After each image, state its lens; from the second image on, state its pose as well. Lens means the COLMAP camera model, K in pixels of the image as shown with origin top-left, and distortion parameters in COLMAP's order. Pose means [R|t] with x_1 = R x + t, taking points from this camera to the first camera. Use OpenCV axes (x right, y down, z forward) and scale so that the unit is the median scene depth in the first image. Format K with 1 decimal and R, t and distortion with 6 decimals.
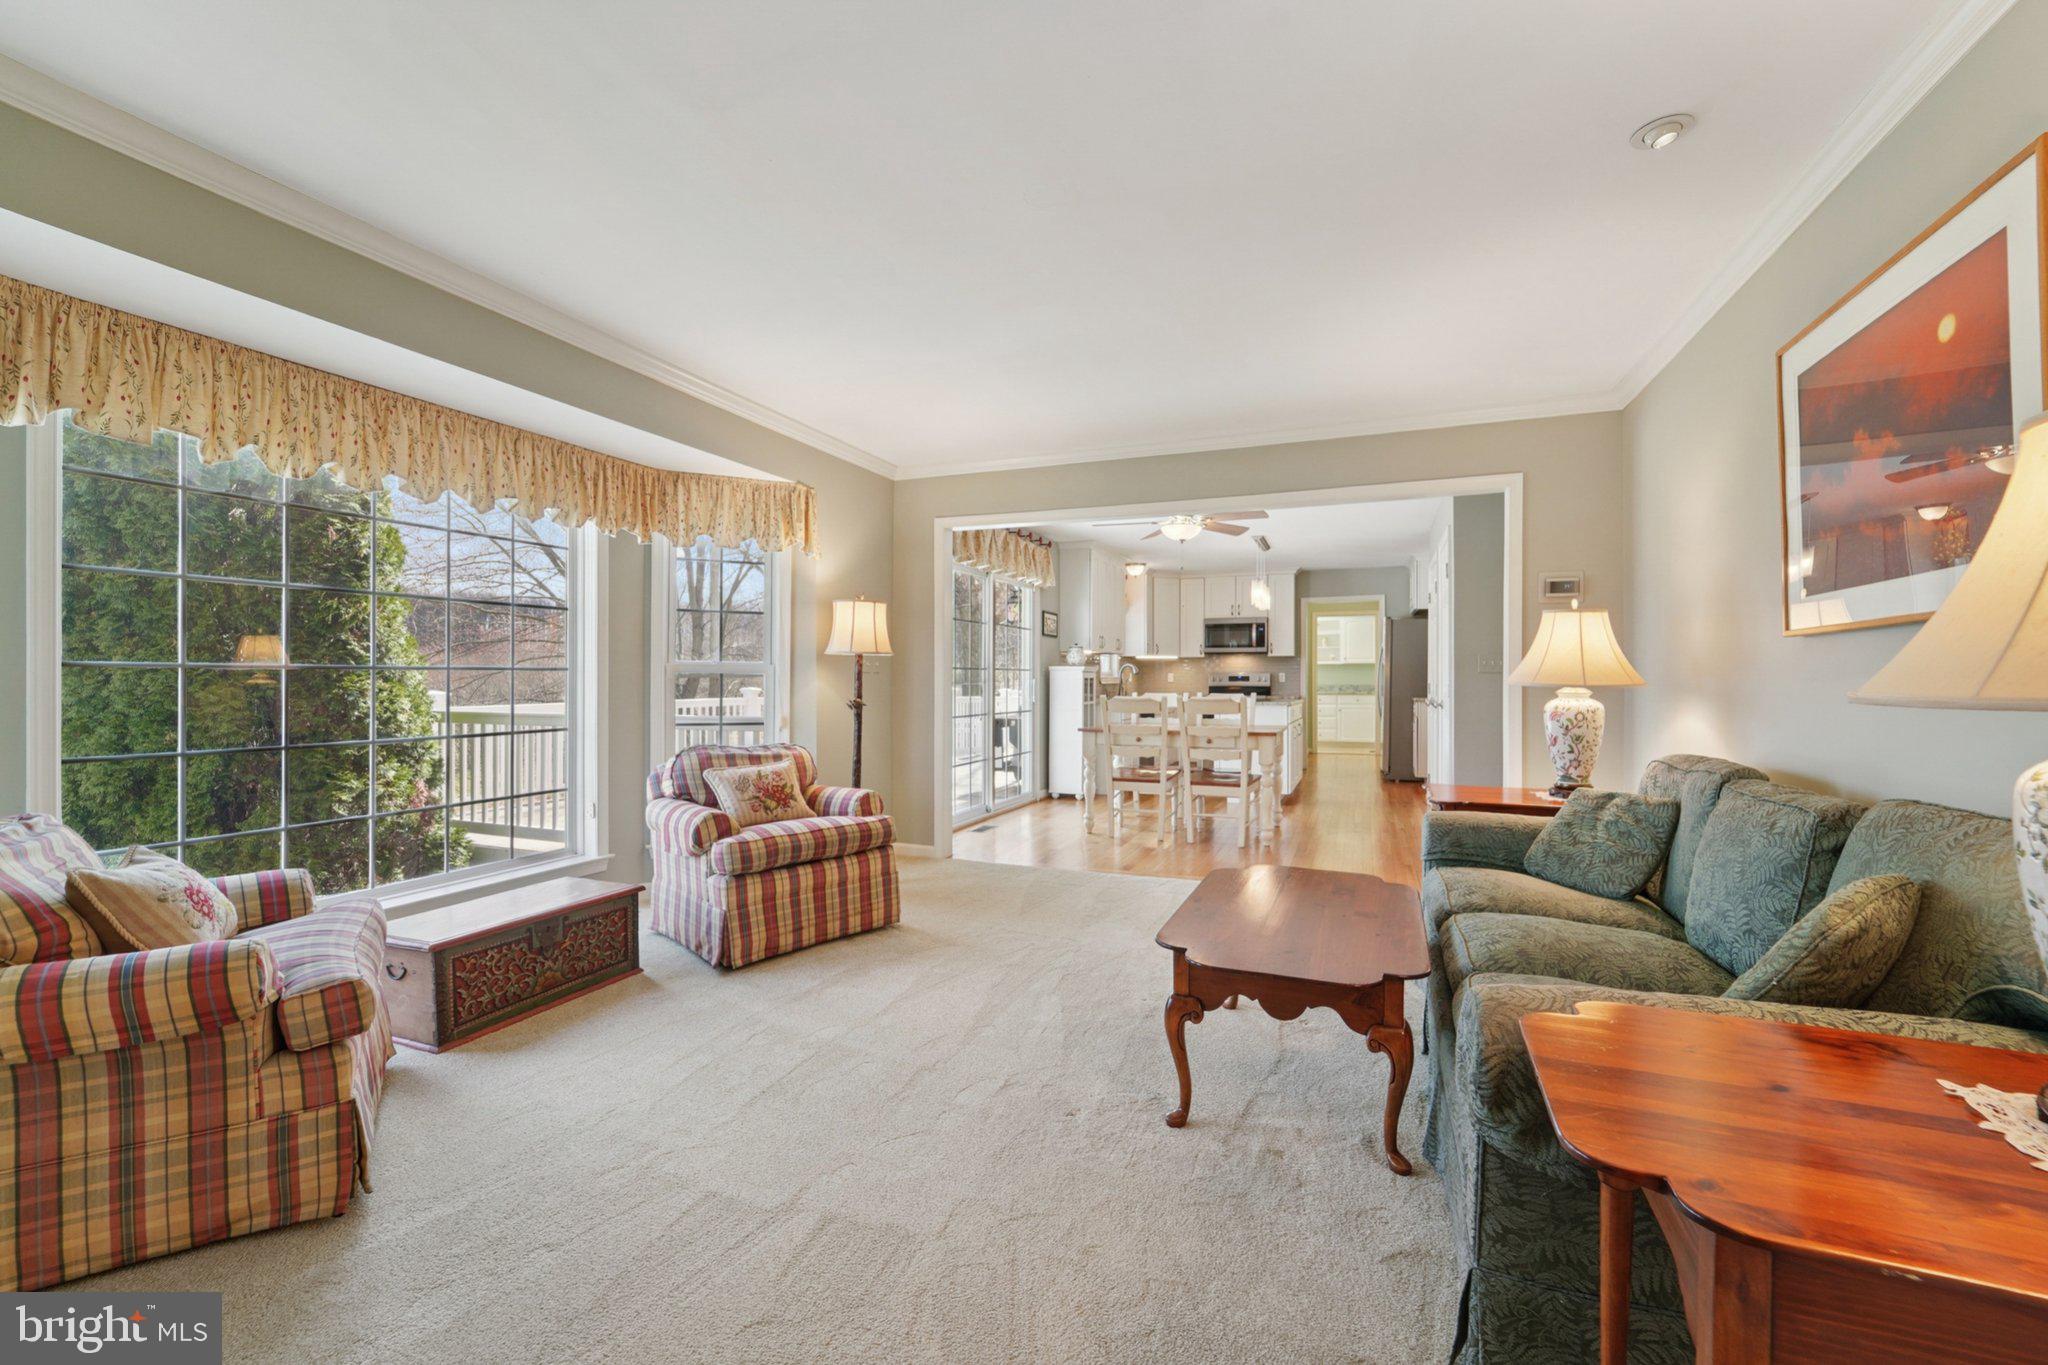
lens RADIAL K [[832.4, 0, 1017.9], [0, 832.4, 676.0], [0, 0, 1]] dist [-0.006755, -0.001887]
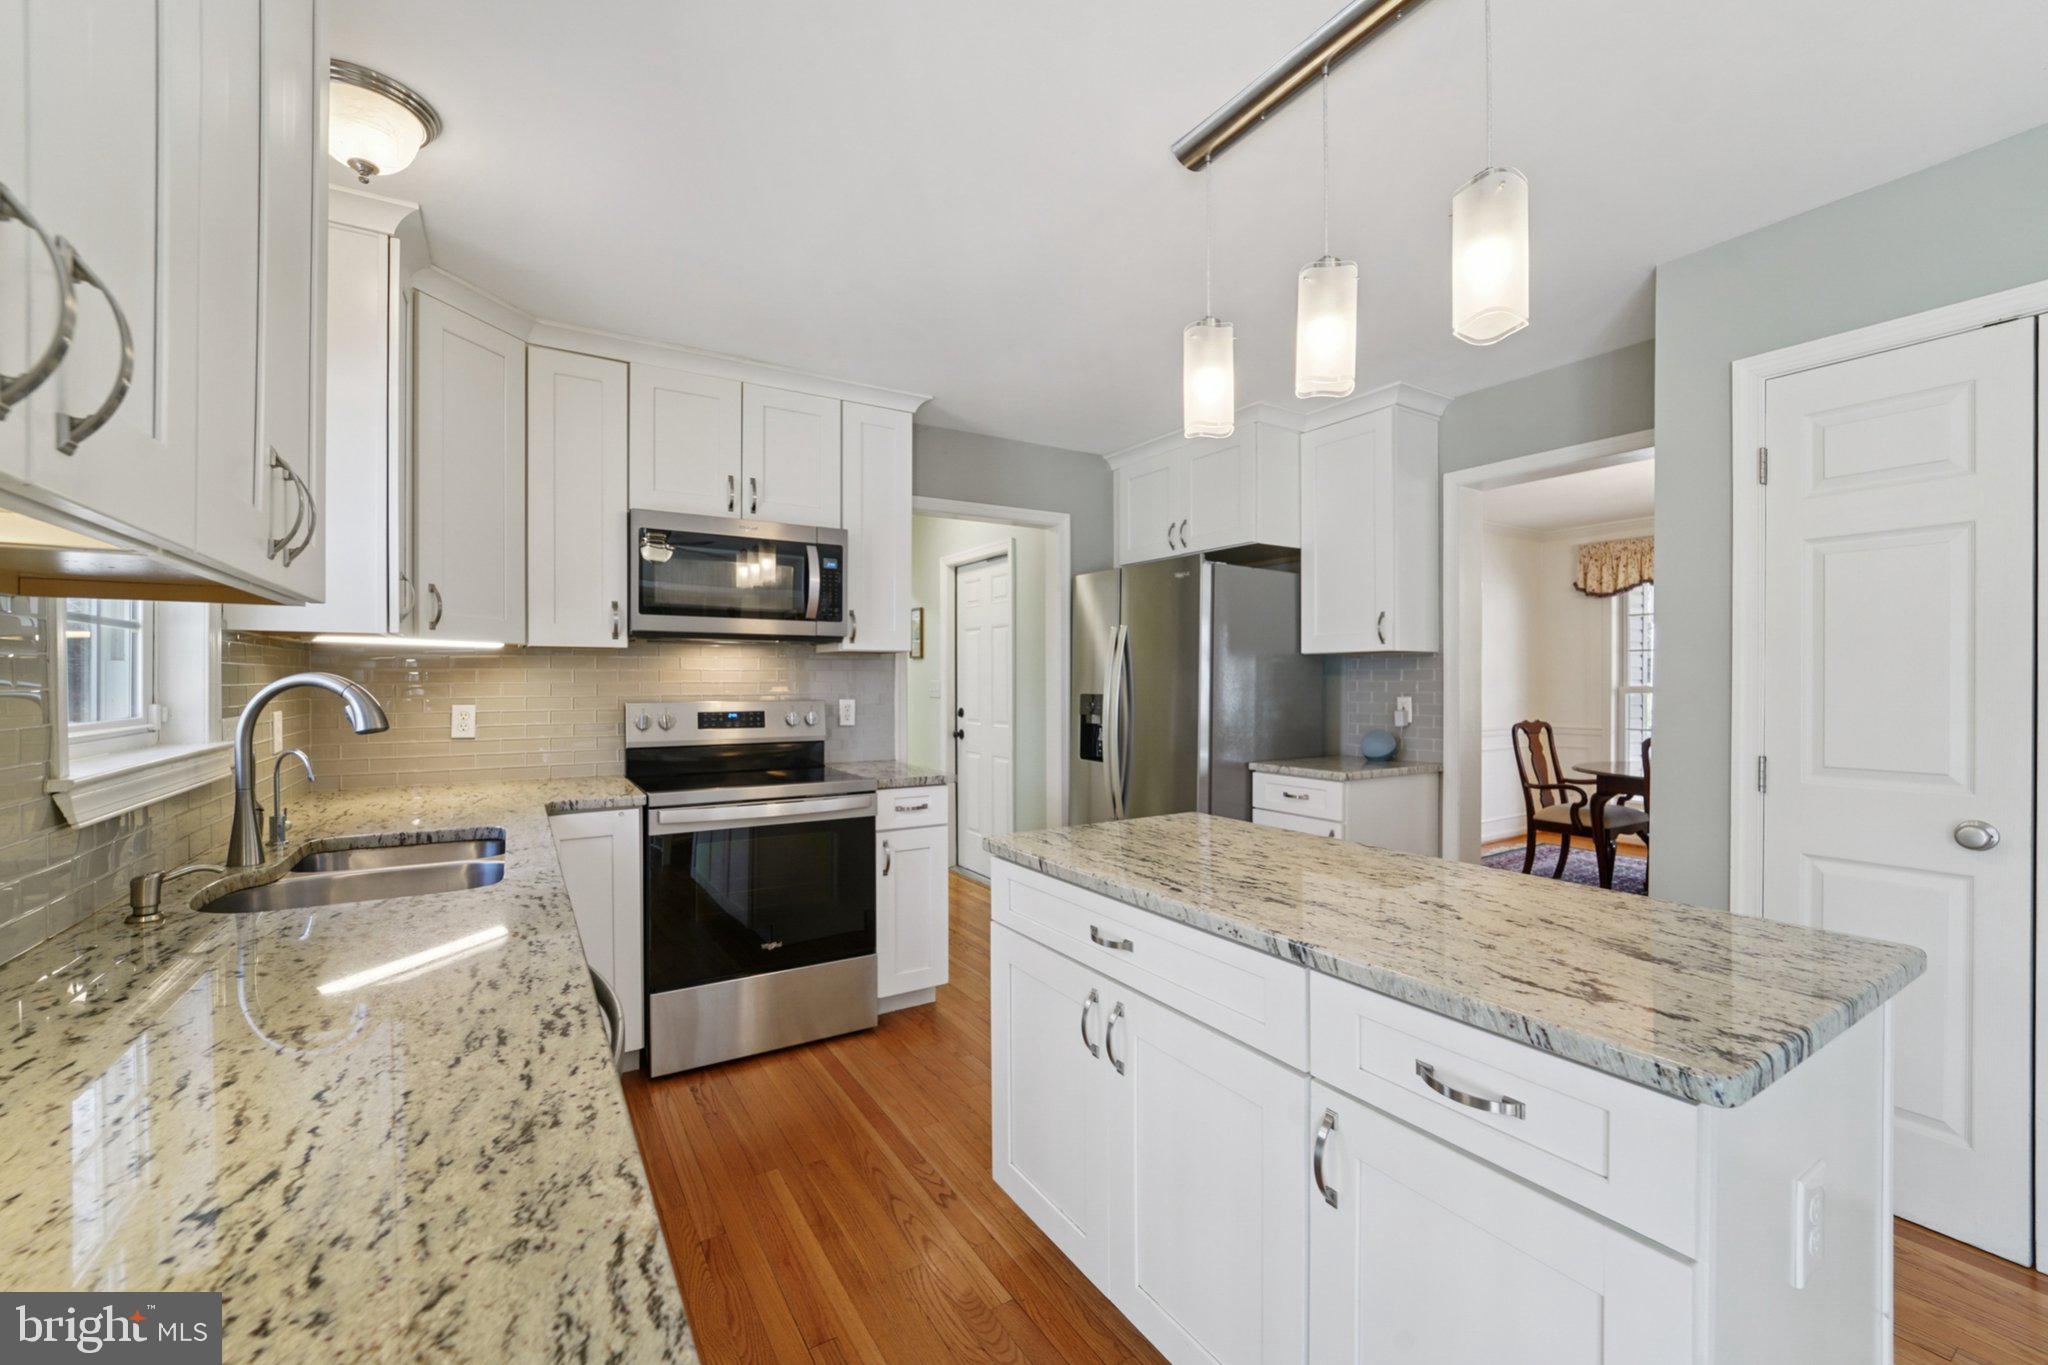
lens RADIAL K [[832.4, 0, 1031.8], [0, 832.4, 683.4], [0, 0, 1]] dist [-0.006755, -0.001887]
pose [[0.584977, -0.003177, 0.811044, 0.078632], [-0.002060, 0.999983, 0.005403, -0.012863], [-0.811047, -0.004831, 0.584961, 0.733649]]
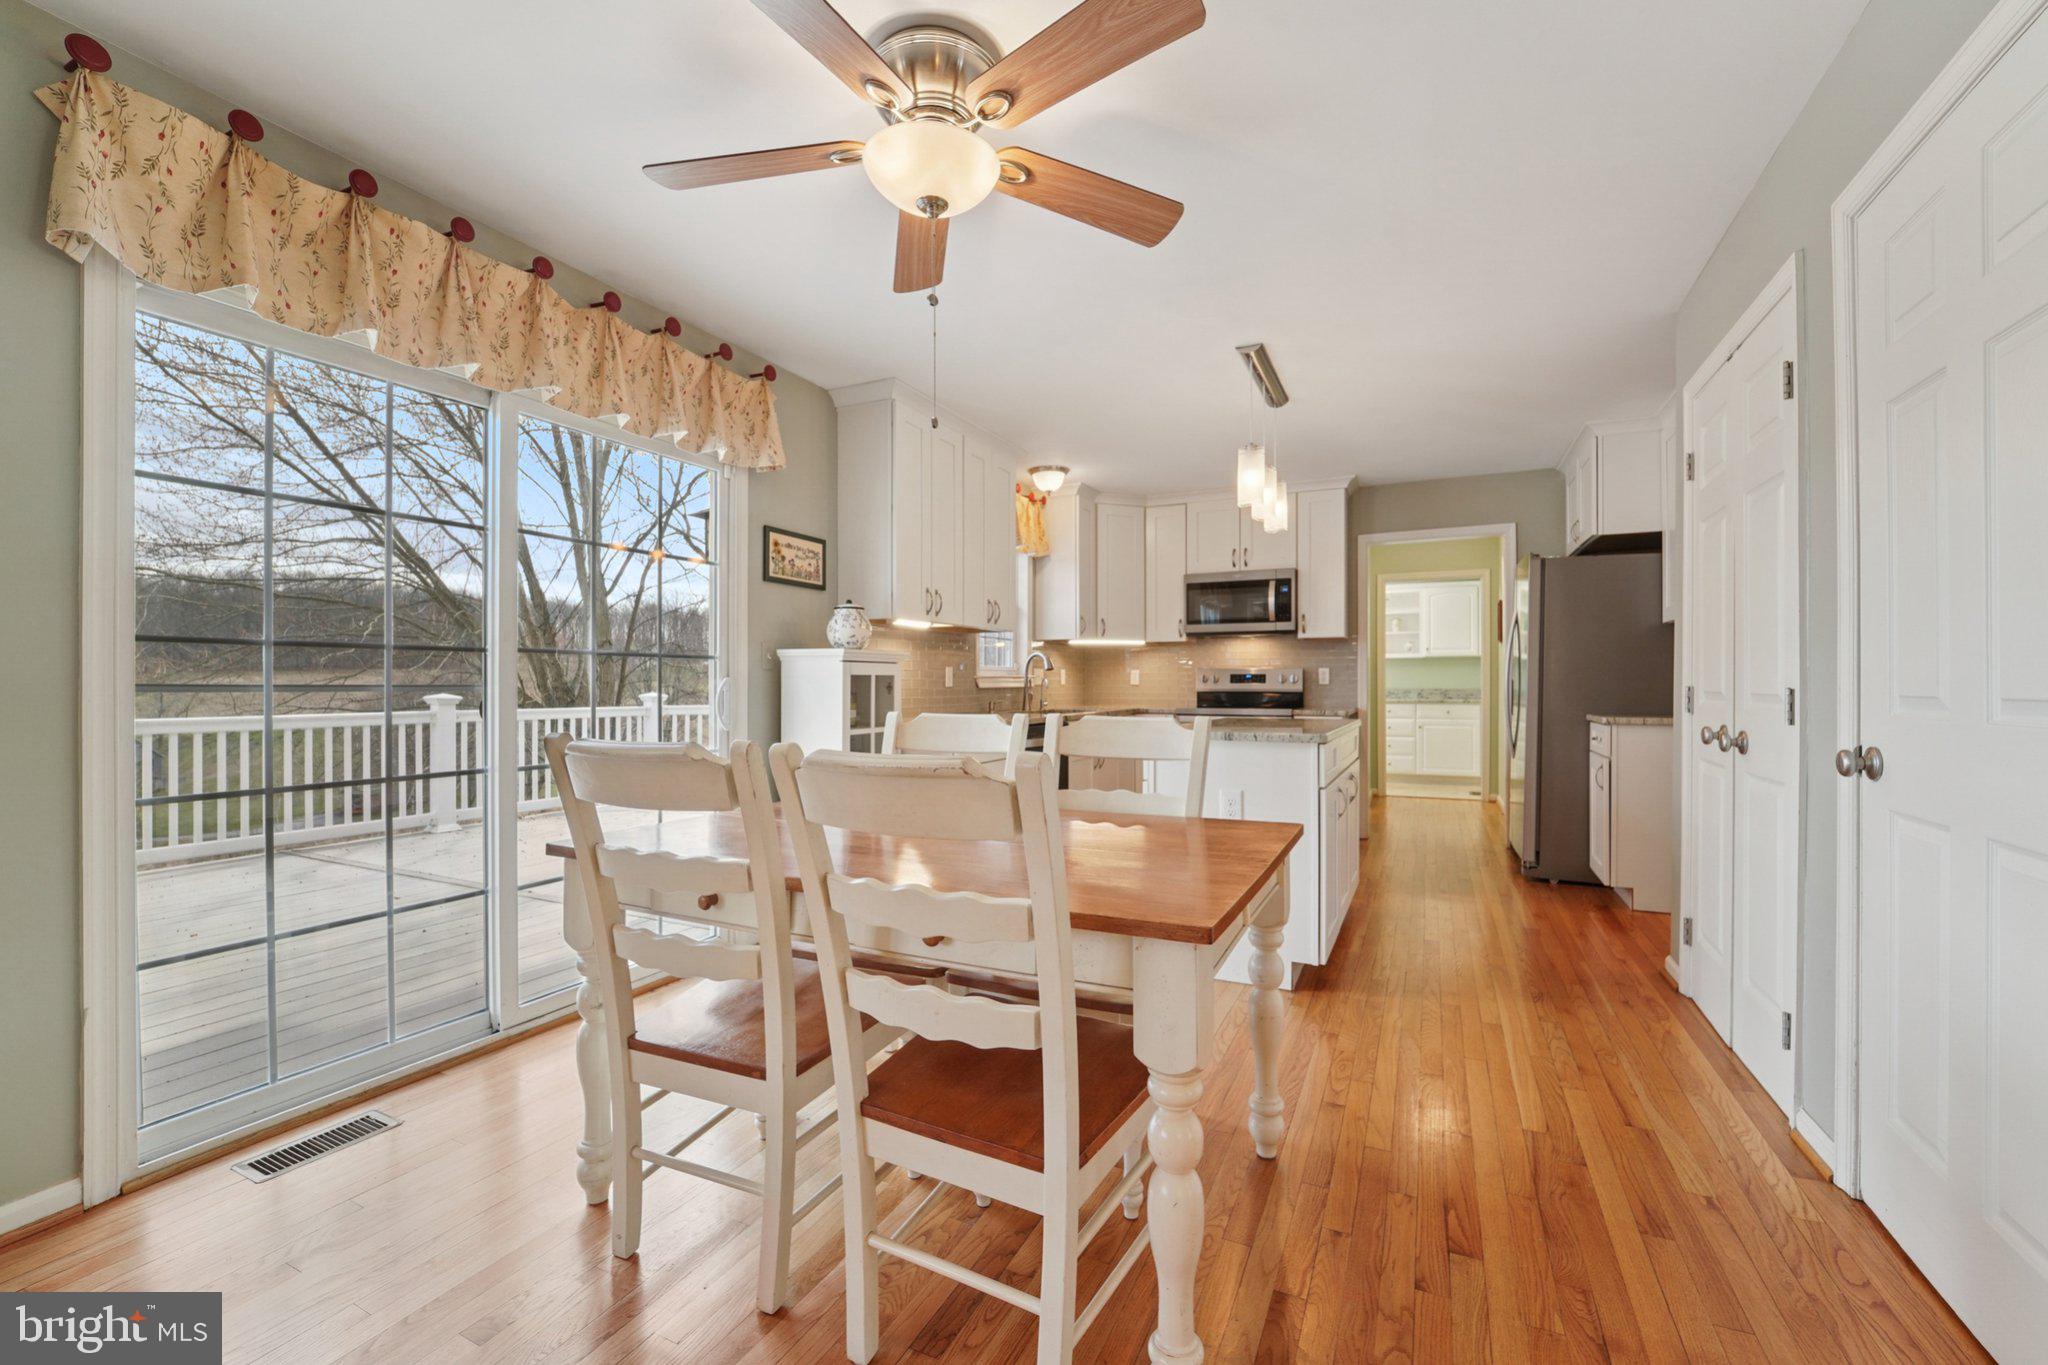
lens RADIAL K [[832.4, 0, 1025.1], [0, 832.4, 684.4], [0, 0, 1]] dist [-0.006755, -0.001887]
pose [[0.998182, -0.000822, -0.060273, 0.148042], [0.001208, 0.999979, 0.006369, 0.003409], [0.060267, -0.006430, 0.998162, 0.420071]]
